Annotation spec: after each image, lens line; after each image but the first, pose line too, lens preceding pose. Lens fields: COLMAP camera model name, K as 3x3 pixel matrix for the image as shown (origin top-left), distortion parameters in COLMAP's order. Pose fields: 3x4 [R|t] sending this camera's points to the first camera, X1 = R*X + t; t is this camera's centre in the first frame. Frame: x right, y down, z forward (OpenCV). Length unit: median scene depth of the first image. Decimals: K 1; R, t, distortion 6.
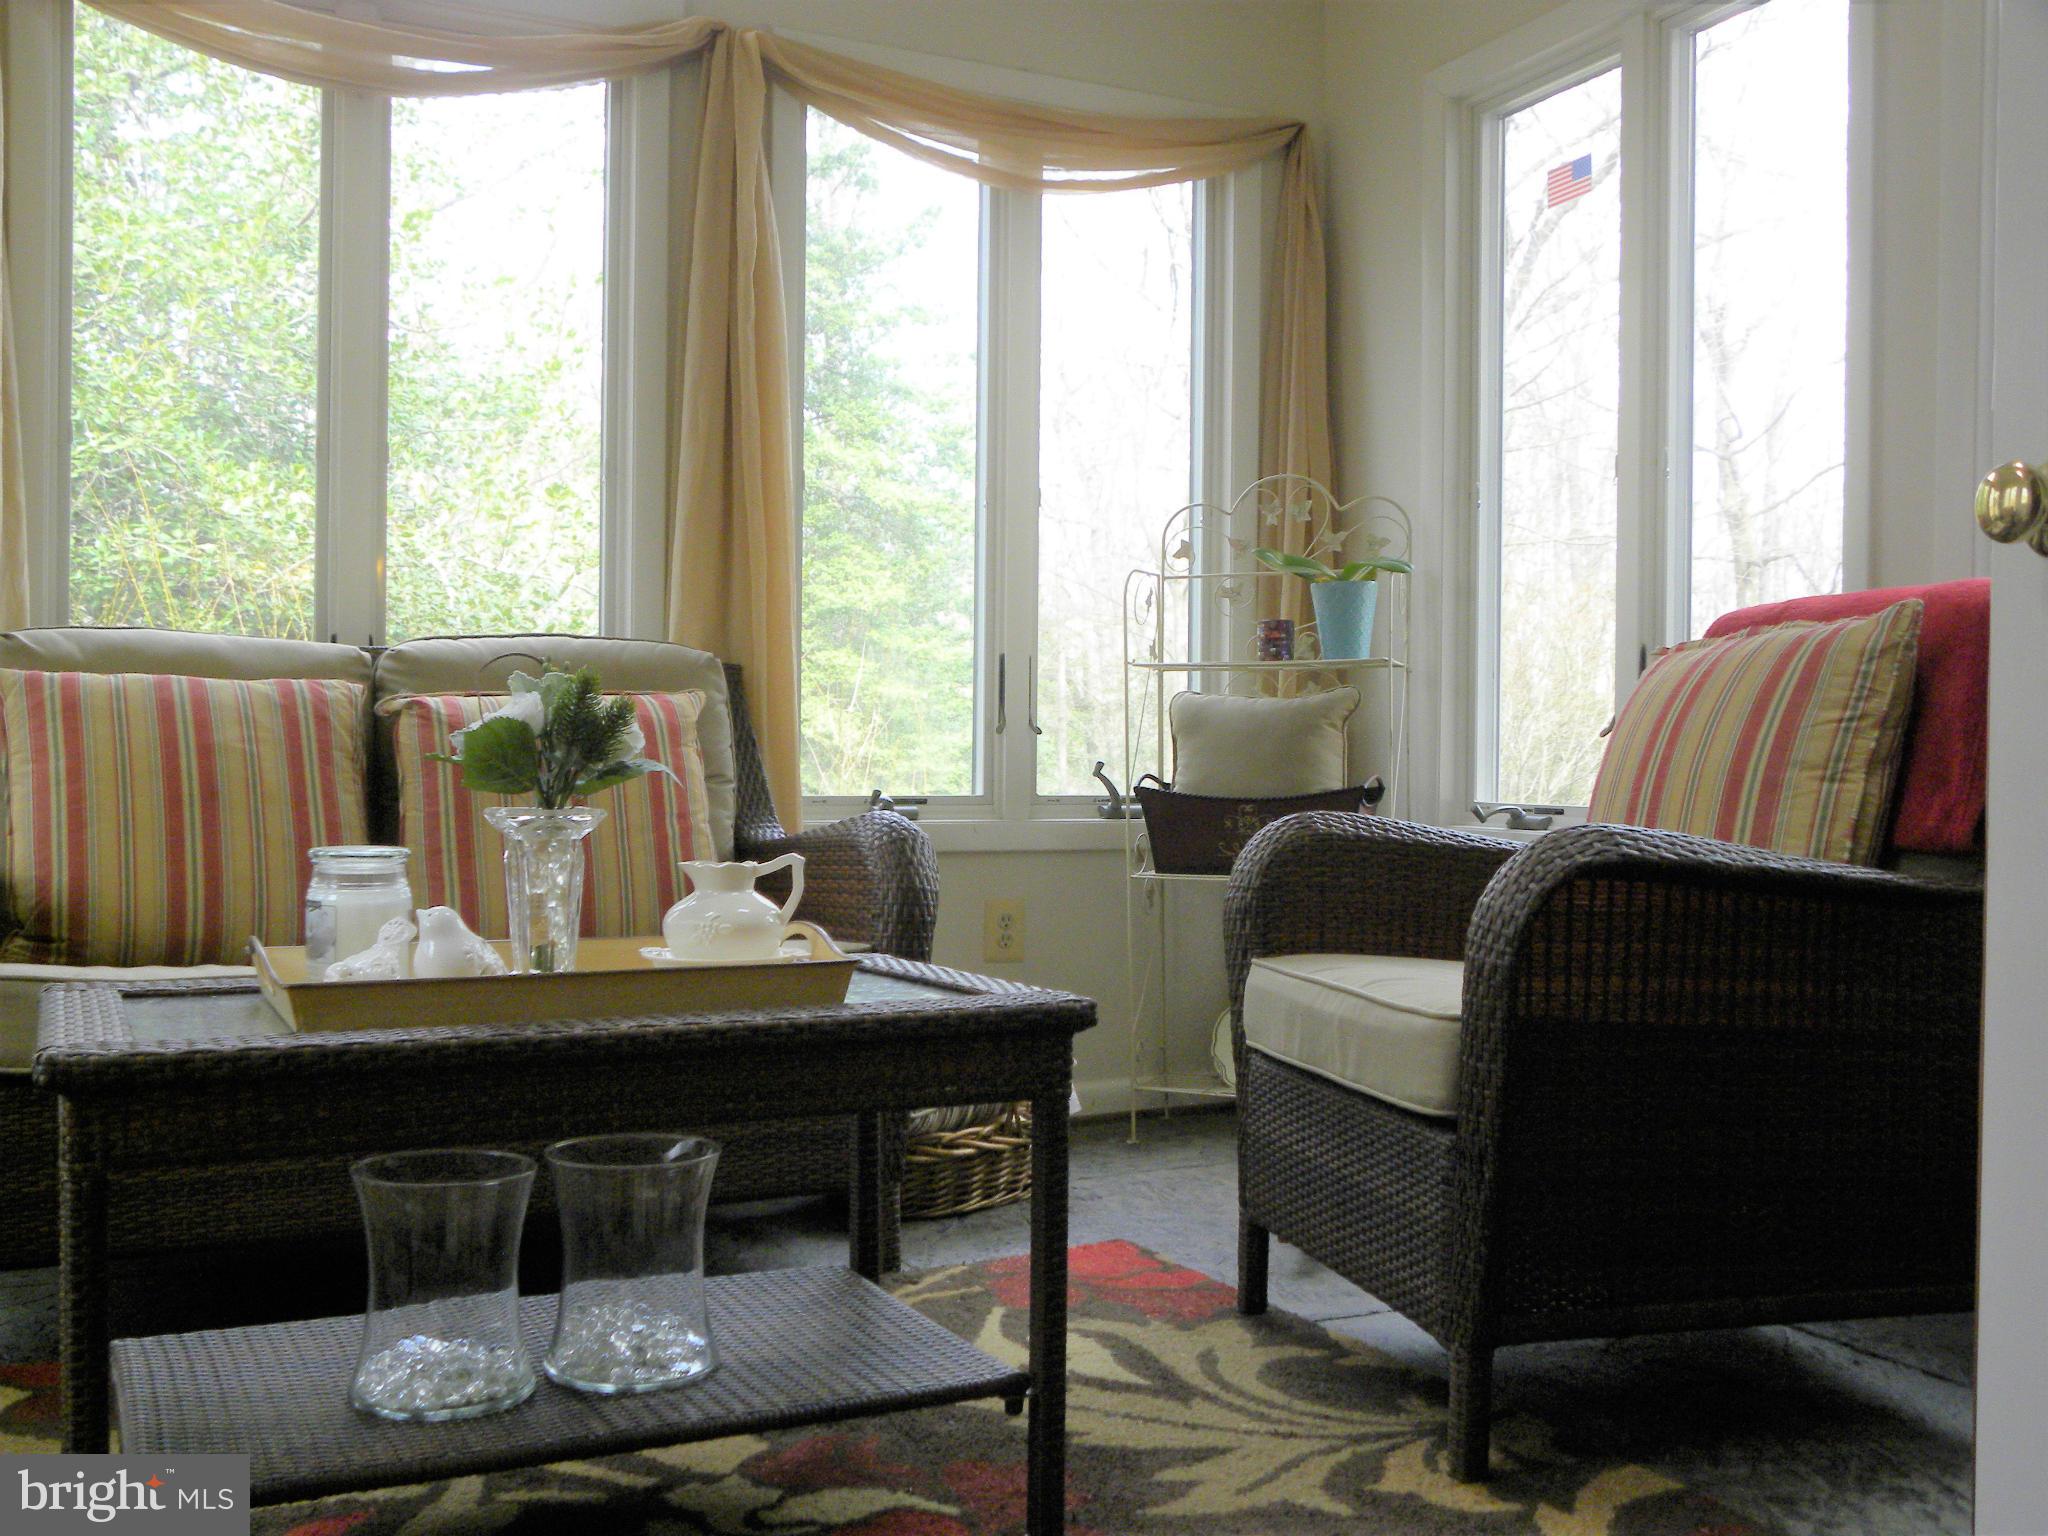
lens RADIAL K [[1973.9, 0, 1005.5], [0, 1973.9, 769.3], [0, 0, 1]] dist [-0.034744, 0.009608]
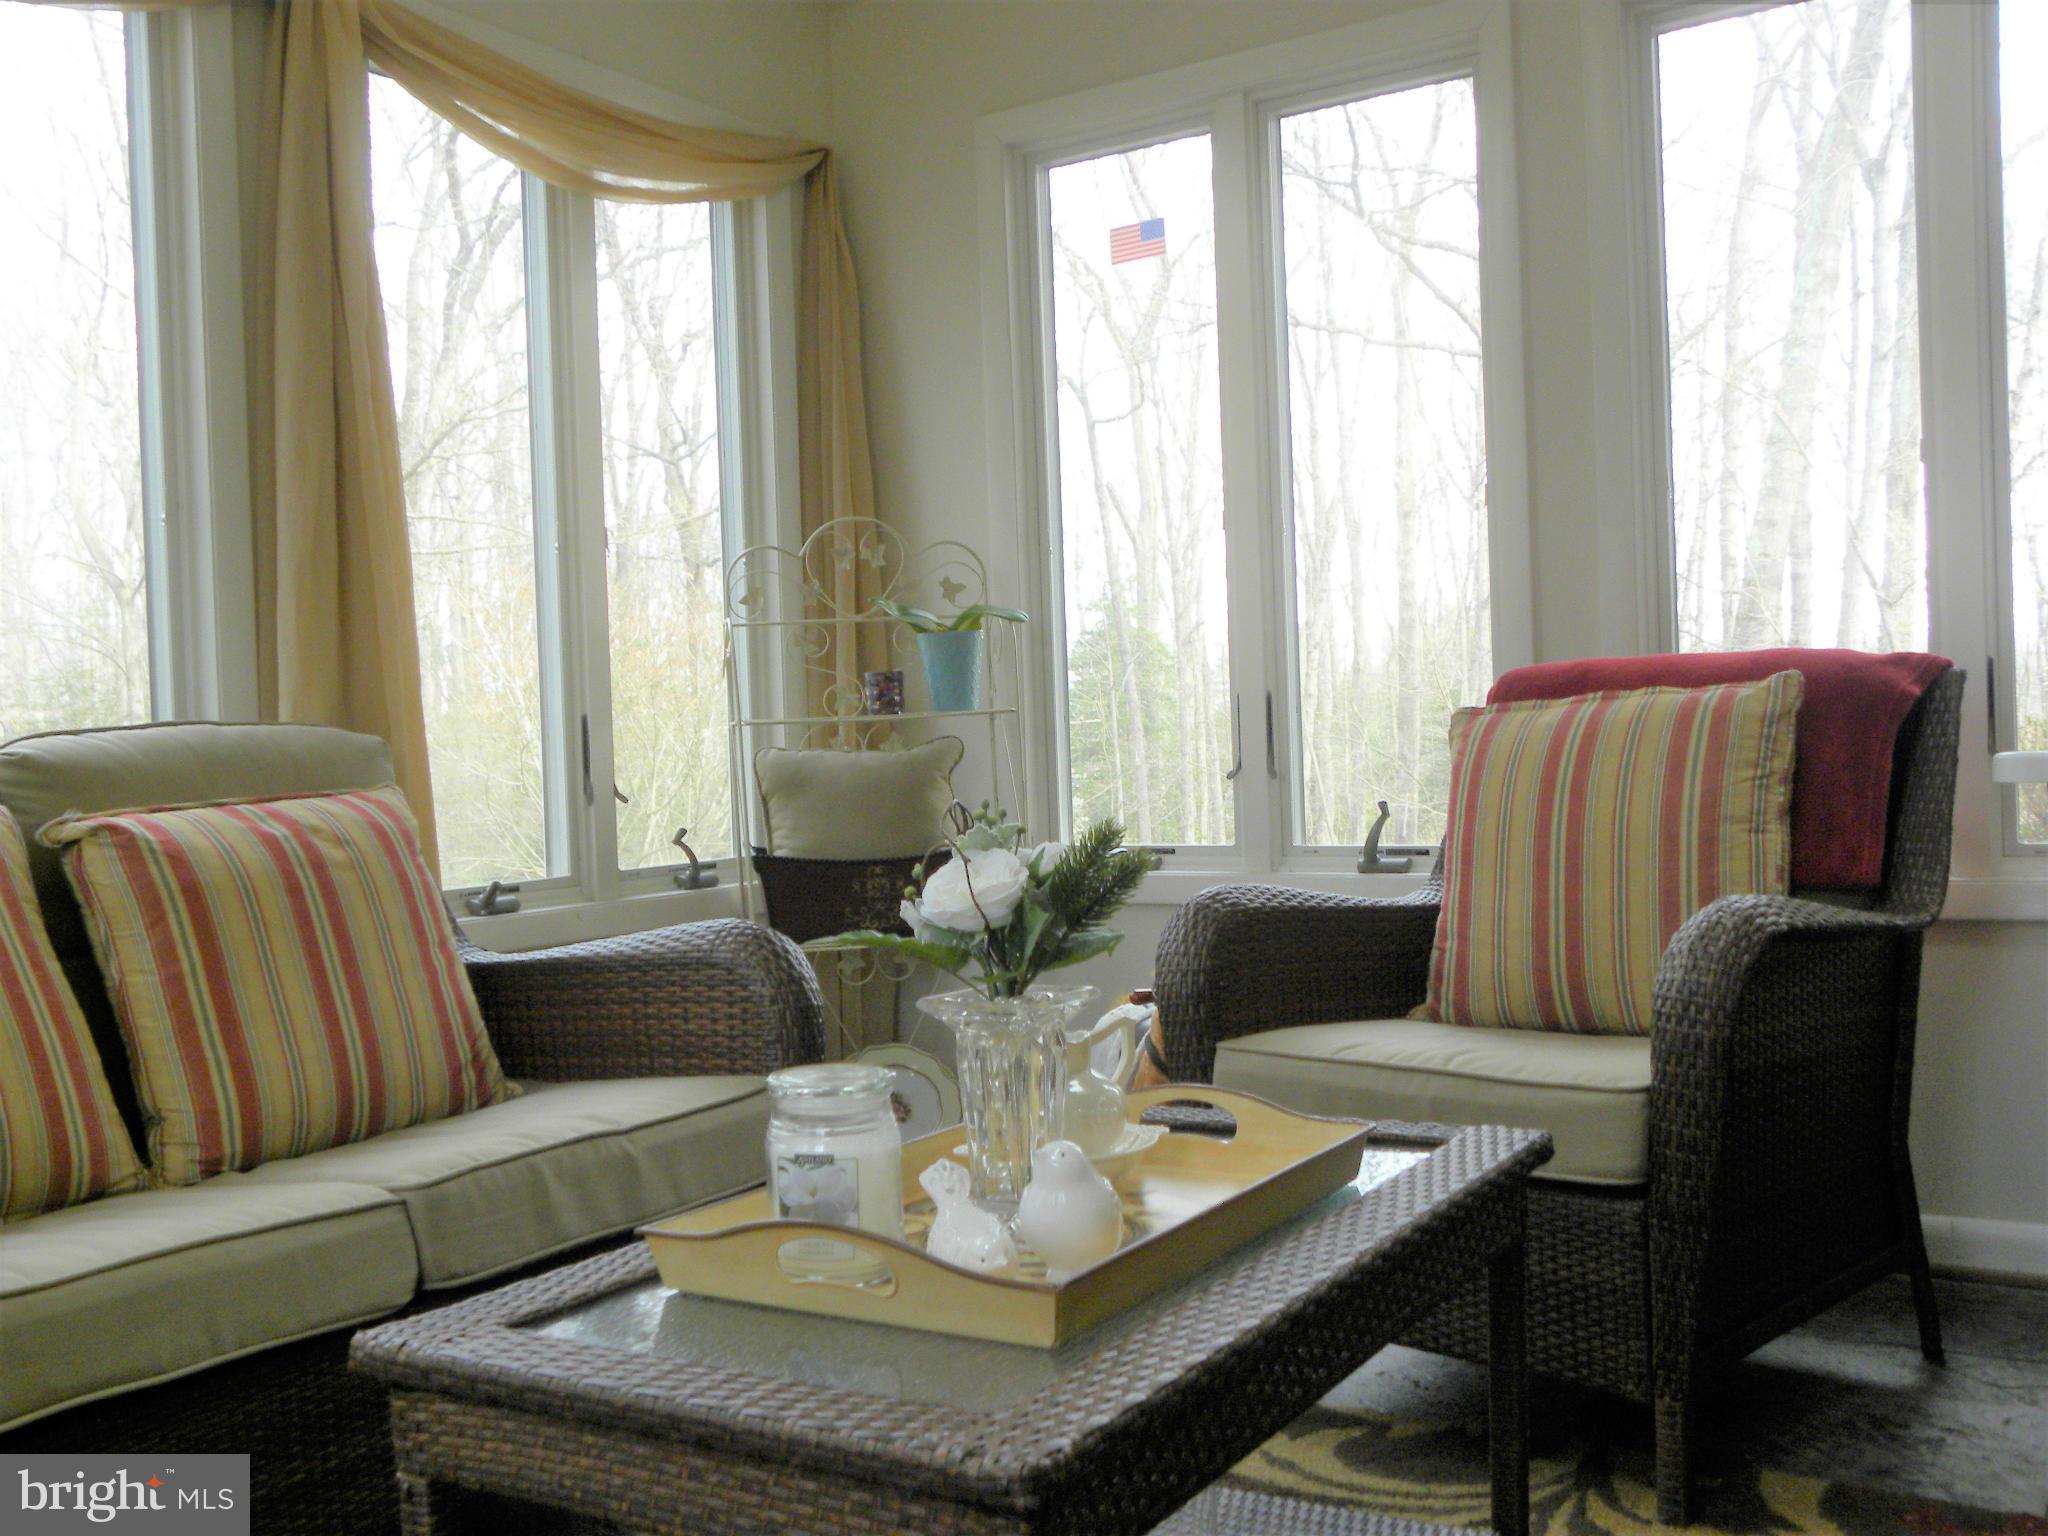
lens RADIAL K [[1973.9, 0, 1005.5], [0, 1973.9, 769.3], [0, 0, 1]] dist [-0.034744, 0.009608]
pose [[0.851481, -0.050434, 0.521954, -0.329225], [0.048692, 0.998668, 0.017063, -0.043303], [-0.522119, 0.010886, 0.852803, 0.156379]]
